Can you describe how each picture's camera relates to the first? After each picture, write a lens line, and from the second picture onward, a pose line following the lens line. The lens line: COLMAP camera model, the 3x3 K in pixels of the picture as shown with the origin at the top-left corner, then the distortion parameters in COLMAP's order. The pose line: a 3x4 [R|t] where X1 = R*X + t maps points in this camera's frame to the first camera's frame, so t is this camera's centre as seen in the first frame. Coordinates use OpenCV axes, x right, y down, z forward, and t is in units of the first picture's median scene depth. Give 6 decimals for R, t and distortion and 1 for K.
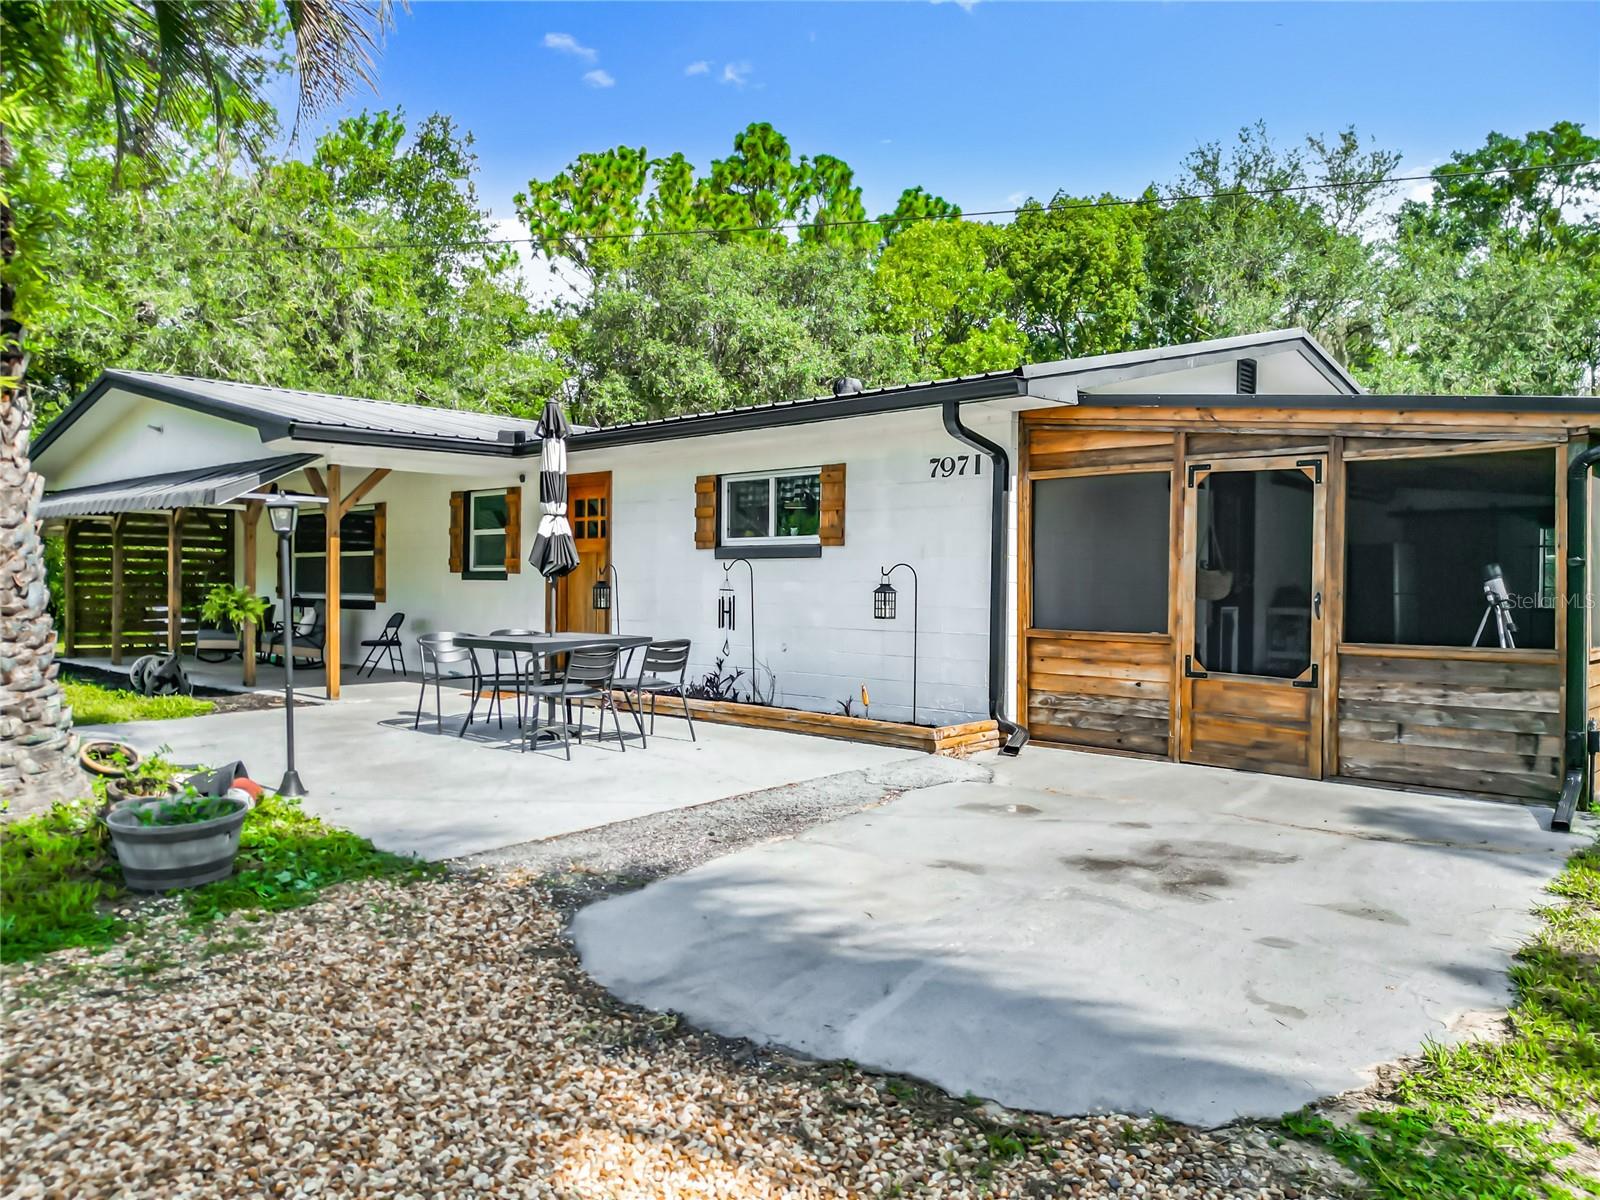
lens RADIAL K [[1148.1, 0, 793.9], [0, 1148.1, 602.0], [0, 0, 1]] dist [0.066955, -0.072181]
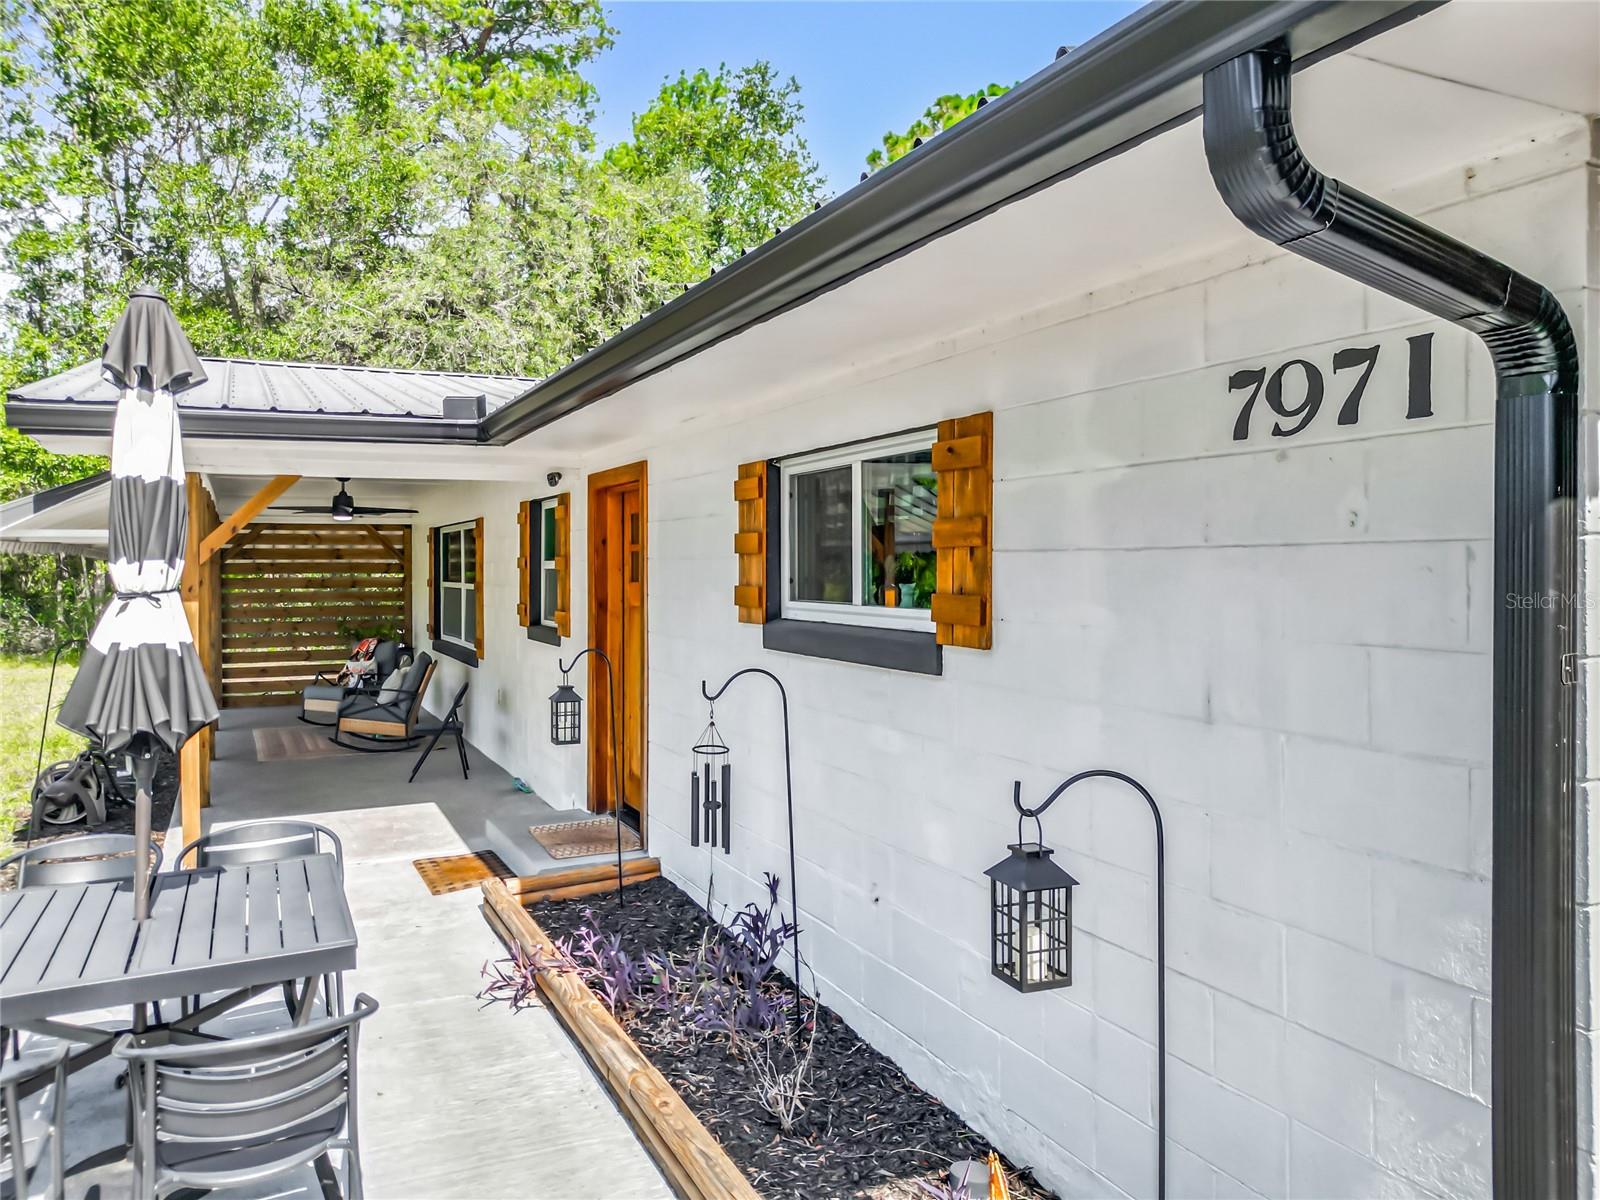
lens RADIAL K [[1148.1, 0, 772.4], [0, 1148.1, 564.5], [0, 0, 1]] dist [0.066955, -0.072181]
pose [[0.928382, -0.013052, -0.371399, 0.104205], [0.007337, 0.999832, -0.016797, -0.064620], [0.371556, 0.012870, 0.928322, 0.608355]]
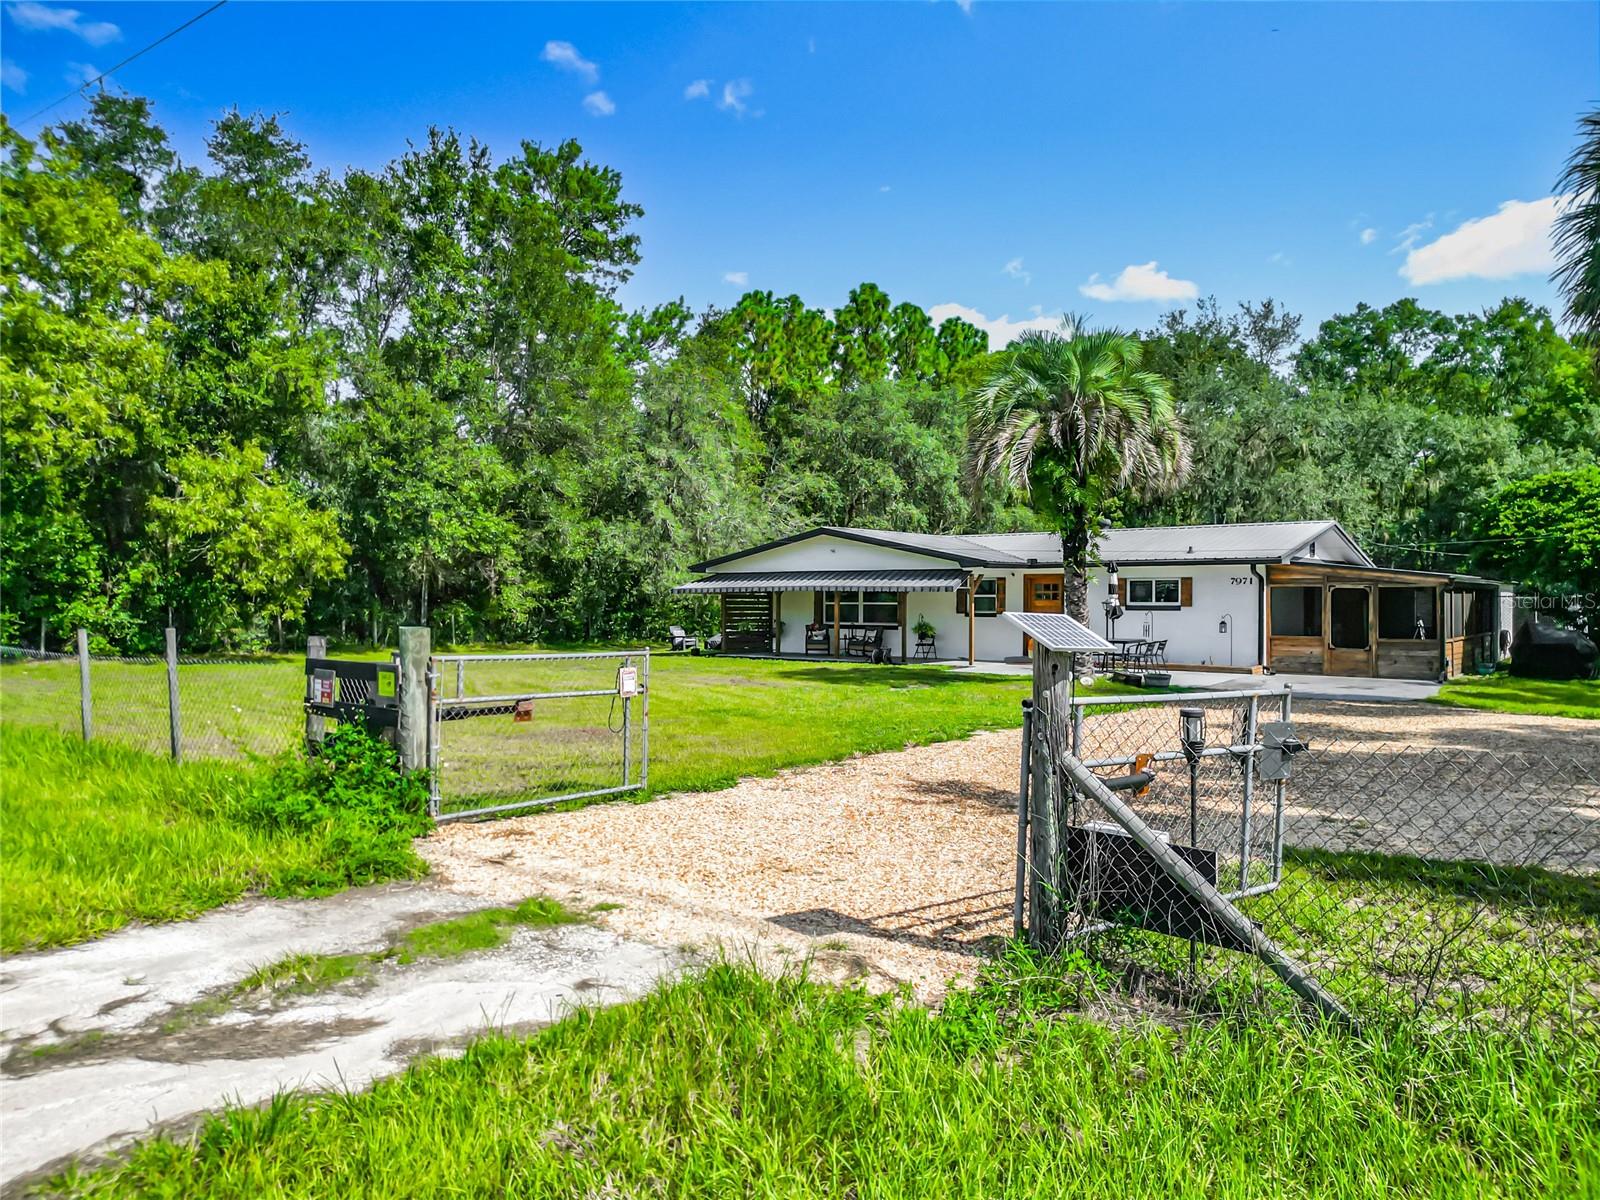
lens RADIAL K [[1148.1, 0, 780.3], [0, 1148.1, 594.2], [0, 0, 1]] dist [0.066955, -0.072181]
pose [[0.995110, -0.001311, 0.098766, -1.152302], [0.003371, 0.999780, -0.020700, -0.022549], [-0.098717, 0.020932, 0.994895, -1.600349]]
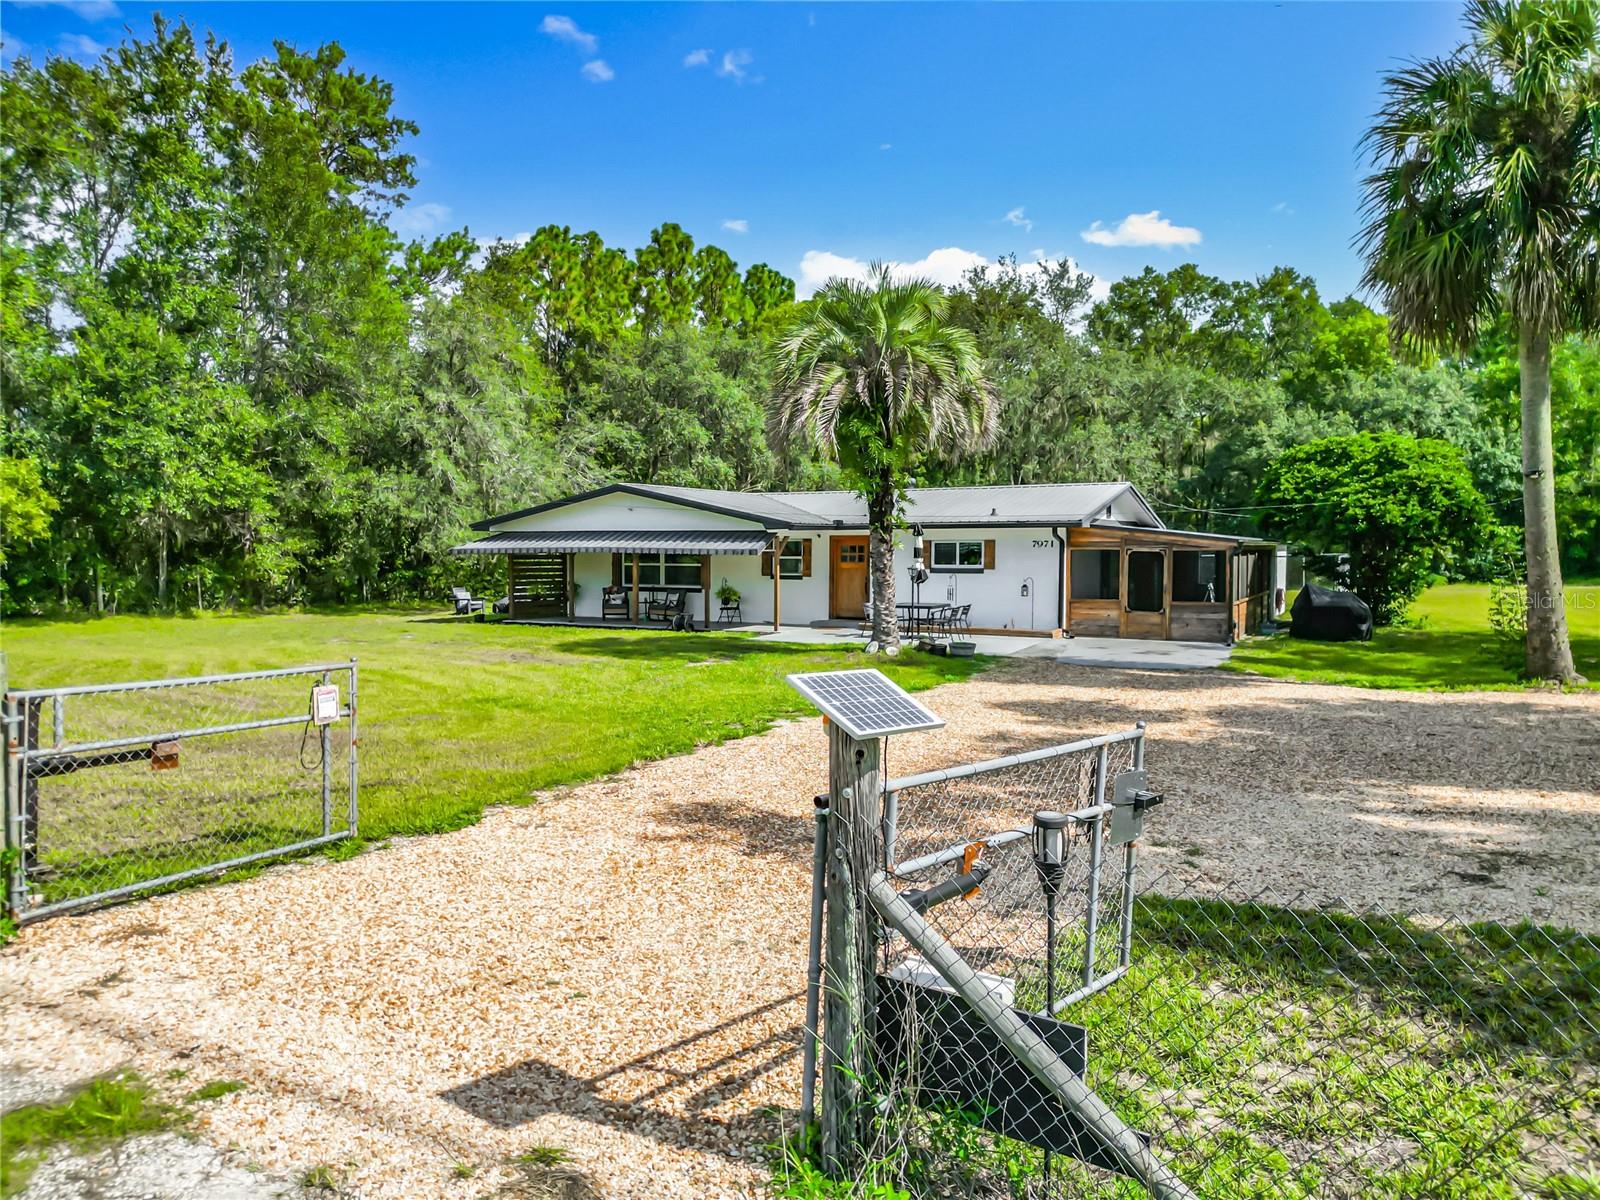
lens RADIAL K [[1148.1, 0, 789.9], [0, 1148.1, 588.8], [0, 0, 1]] dist [0.066955, -0.072181]
pose [[0.963432, -0.012428, 0.267665, -1.093960], [0.007218, 0.999765, 0.020441, -0.058048], [-0.267856, -0.017761, 0.963295, -1.433035]]
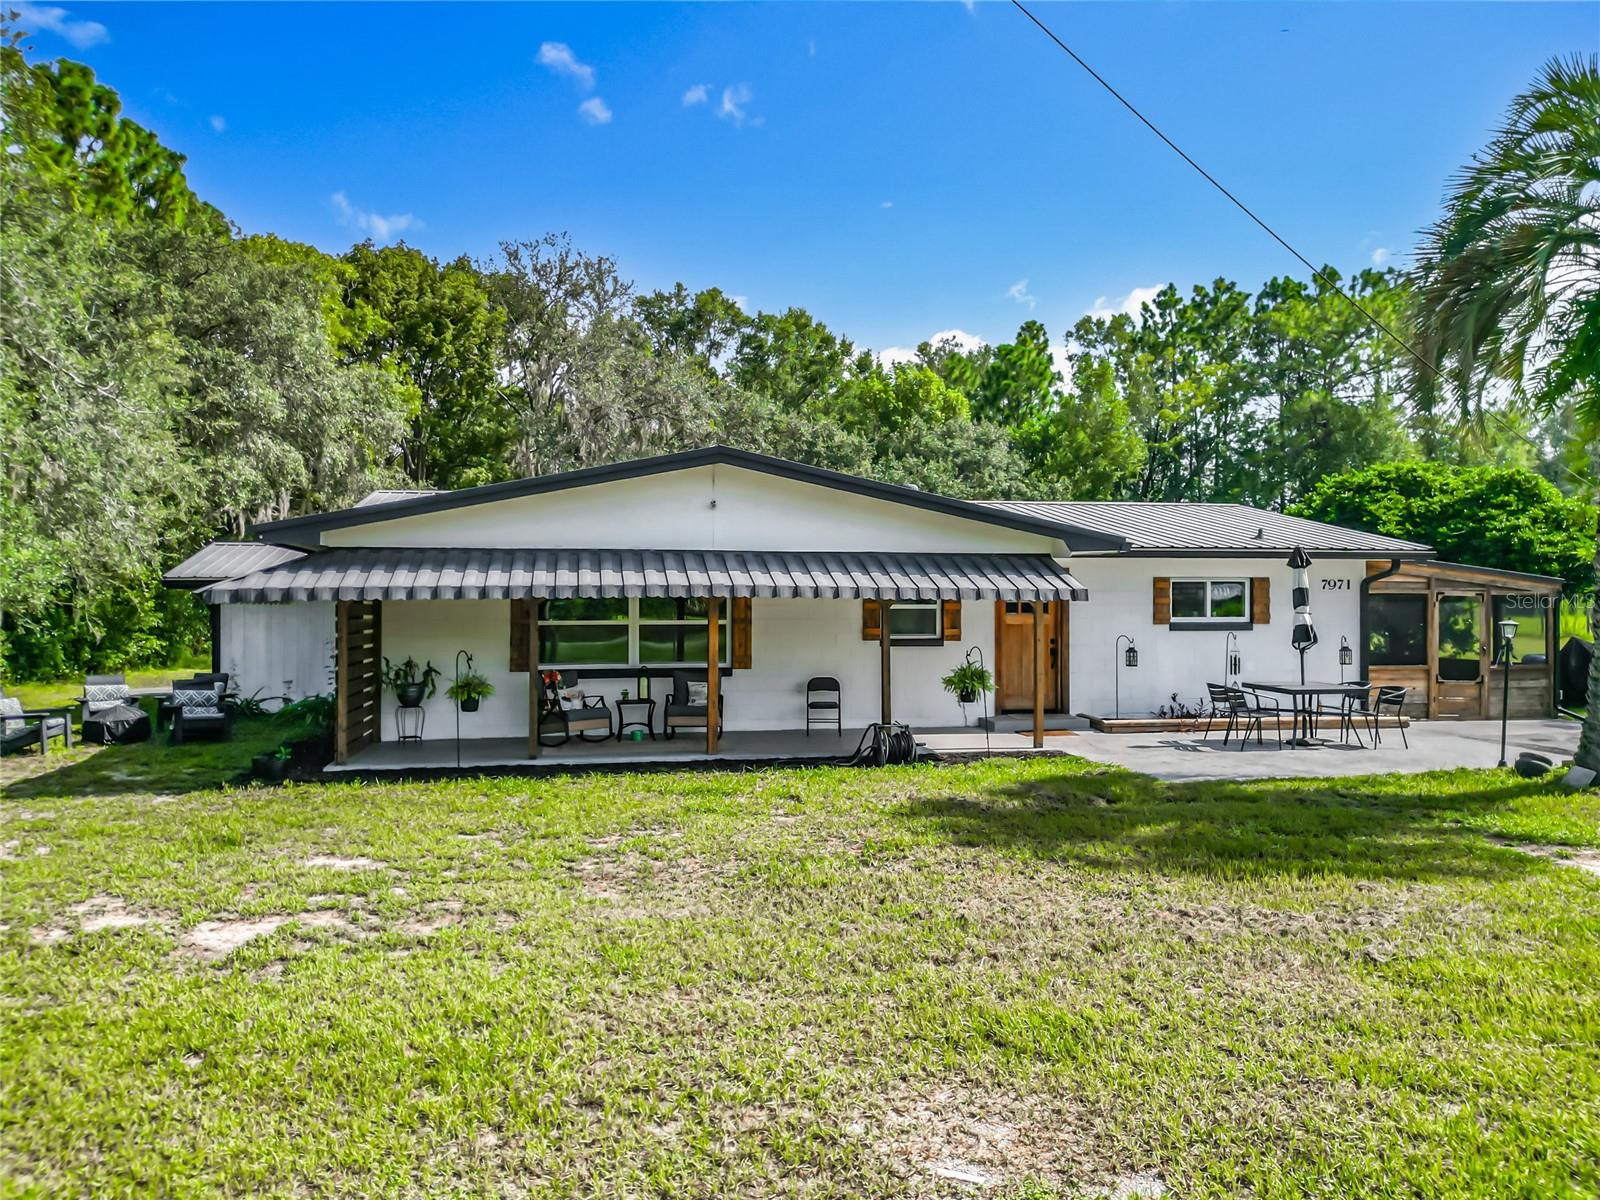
lens RADIAL K [[1148.1, 0, 793.4], [0, 1148.1, 600.5], [0, 0, 1]] dist [0.066955, -0.072181]
pose [[0.573862, 0.000210, 0.818952, -1.722544], [0.015923, 0.999808, -0.011415, -0.070976], [-0.818797, 0.019591, 0.573749, 0.533800]]
